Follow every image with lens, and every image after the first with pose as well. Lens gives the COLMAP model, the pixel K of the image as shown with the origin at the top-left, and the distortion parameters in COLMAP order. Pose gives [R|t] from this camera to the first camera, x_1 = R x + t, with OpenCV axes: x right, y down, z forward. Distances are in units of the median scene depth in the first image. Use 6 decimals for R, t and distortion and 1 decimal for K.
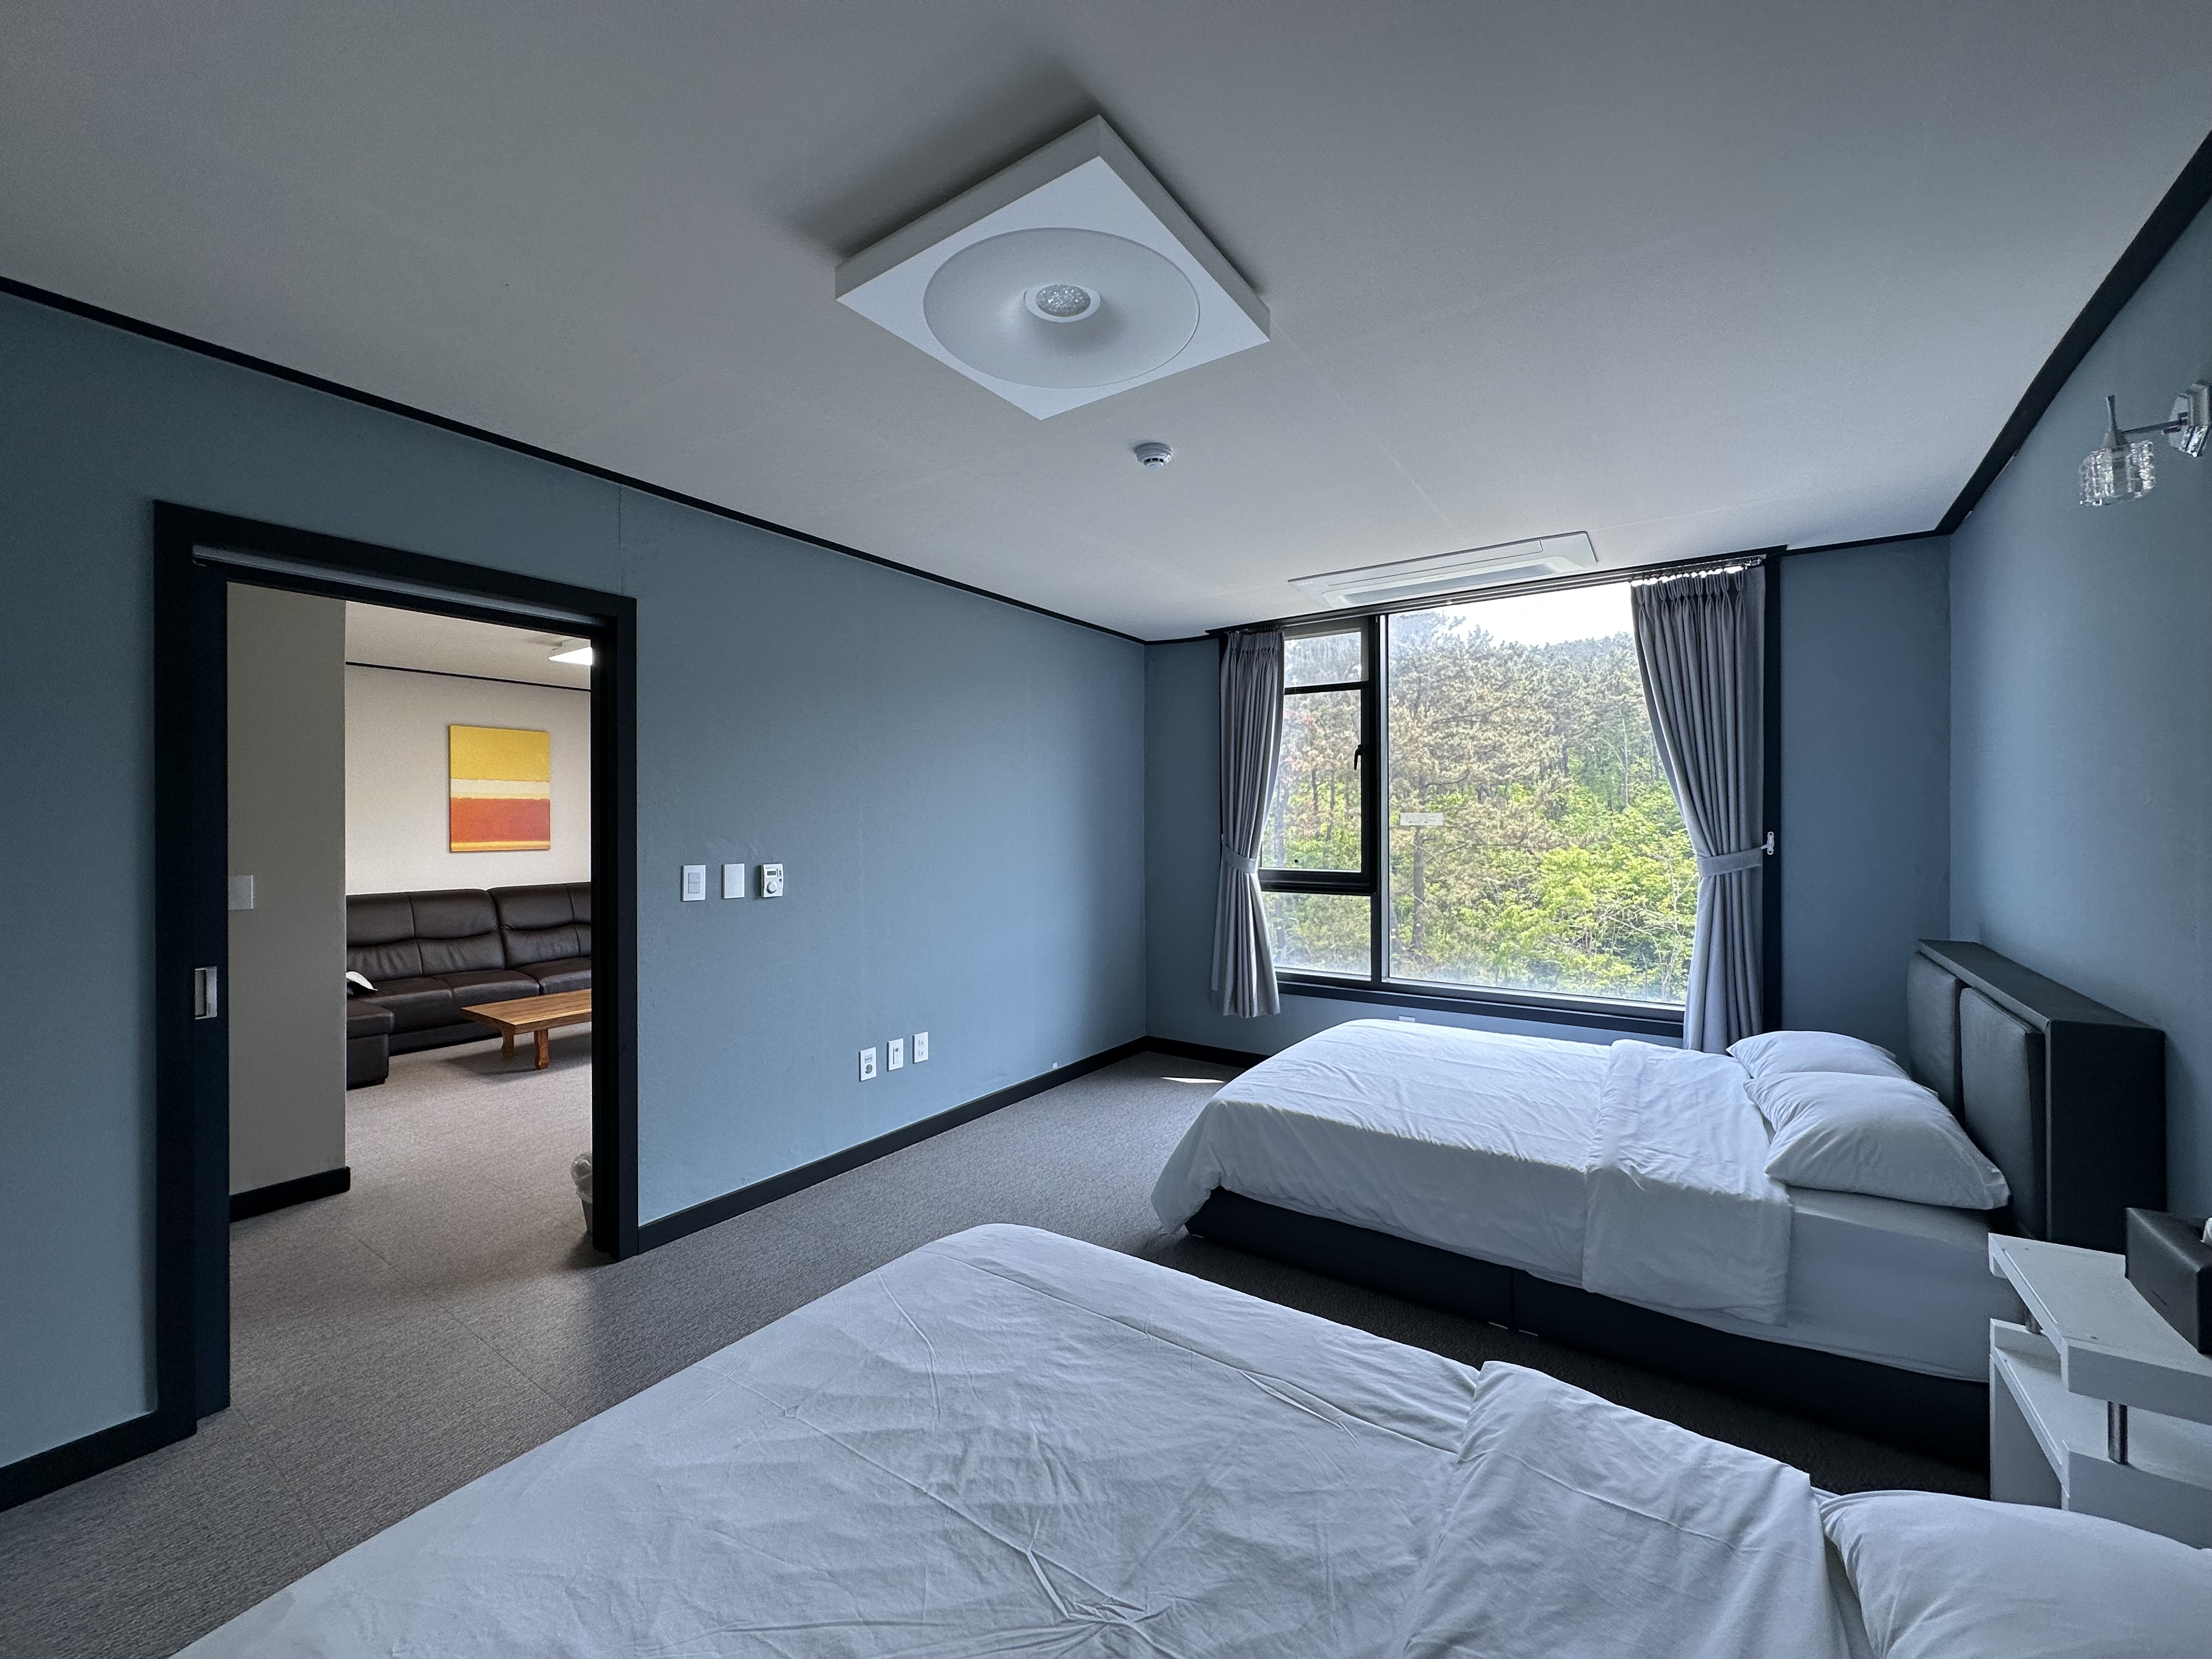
lens RADIAL K [[882.7, 0, 1096.0], [0, 882.7, 825.9], [0, 0, 1]] dist [-0.001153, -0.000005]
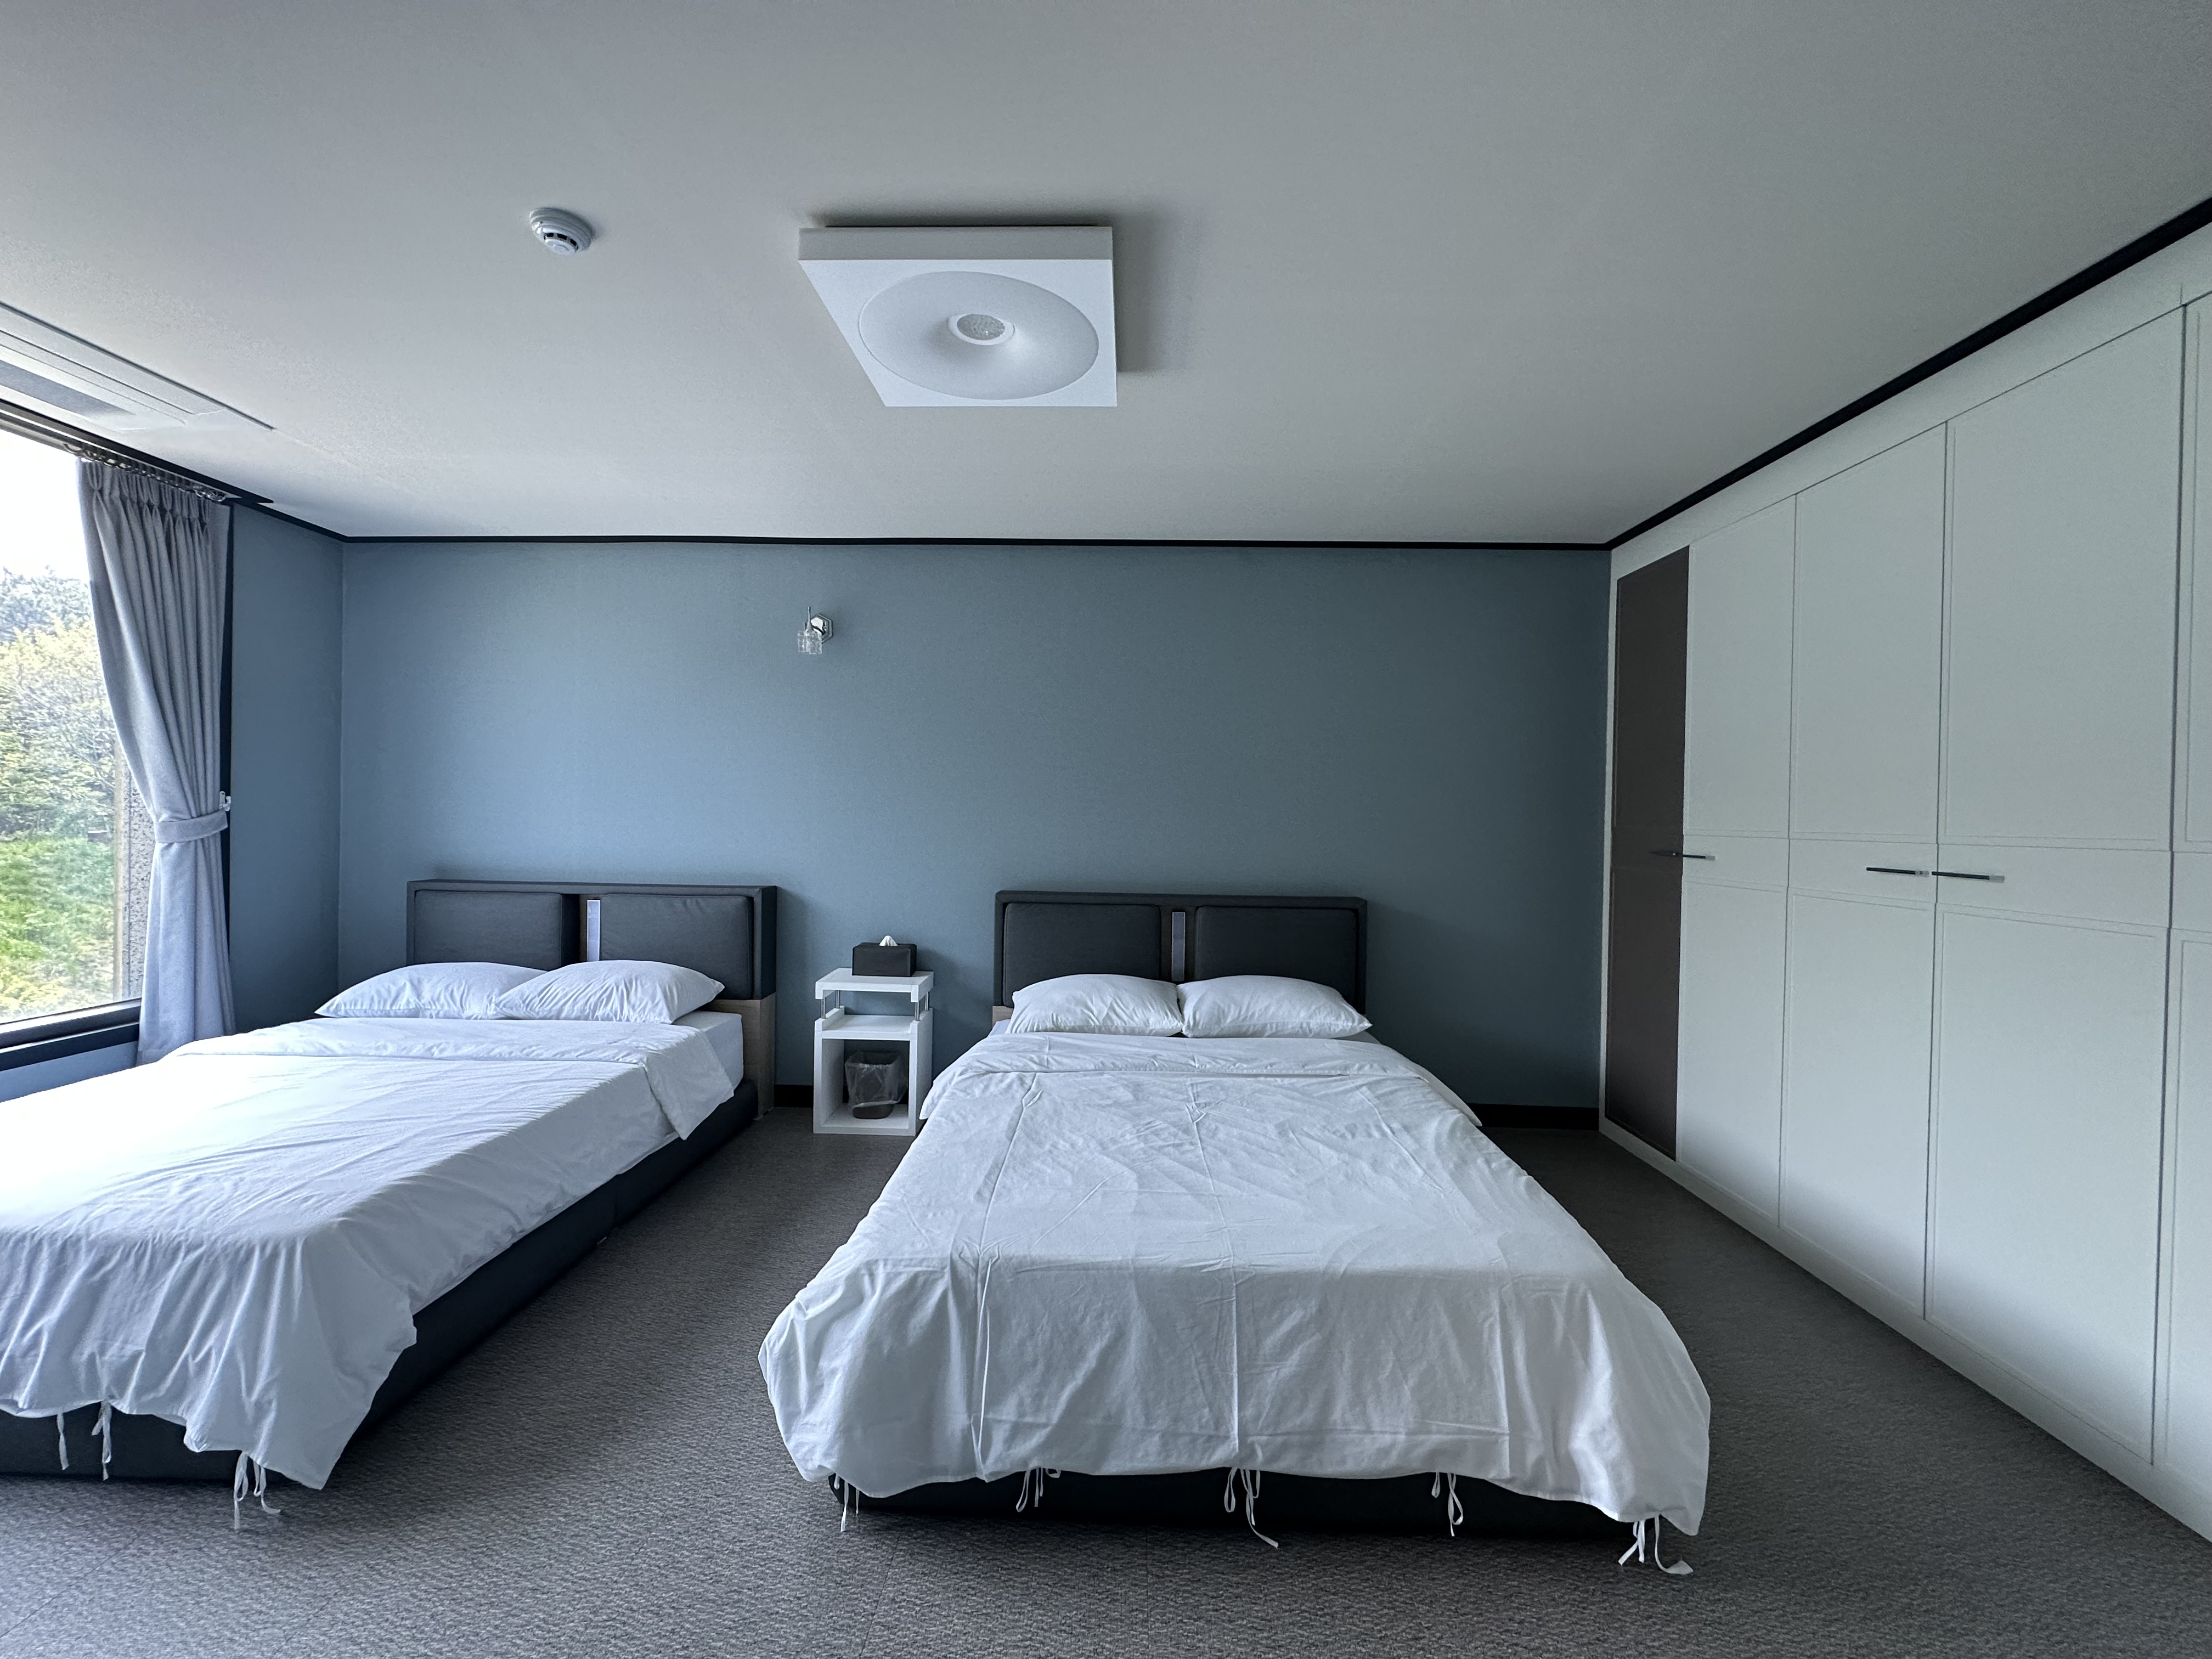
lens RADIAL K [[882.7, 0, 1101.3], [0, 882.7, 826.1], [0, 0, 1]] dist [-0.001153, -0.000005]
pose [[-0.554788, -0.013406, 0.831884, -1.317873], [-0.013772, 0.999881, 0.006929, 0.055615], [-0.831878, -0.007613, -0.554907, 1.804905]]
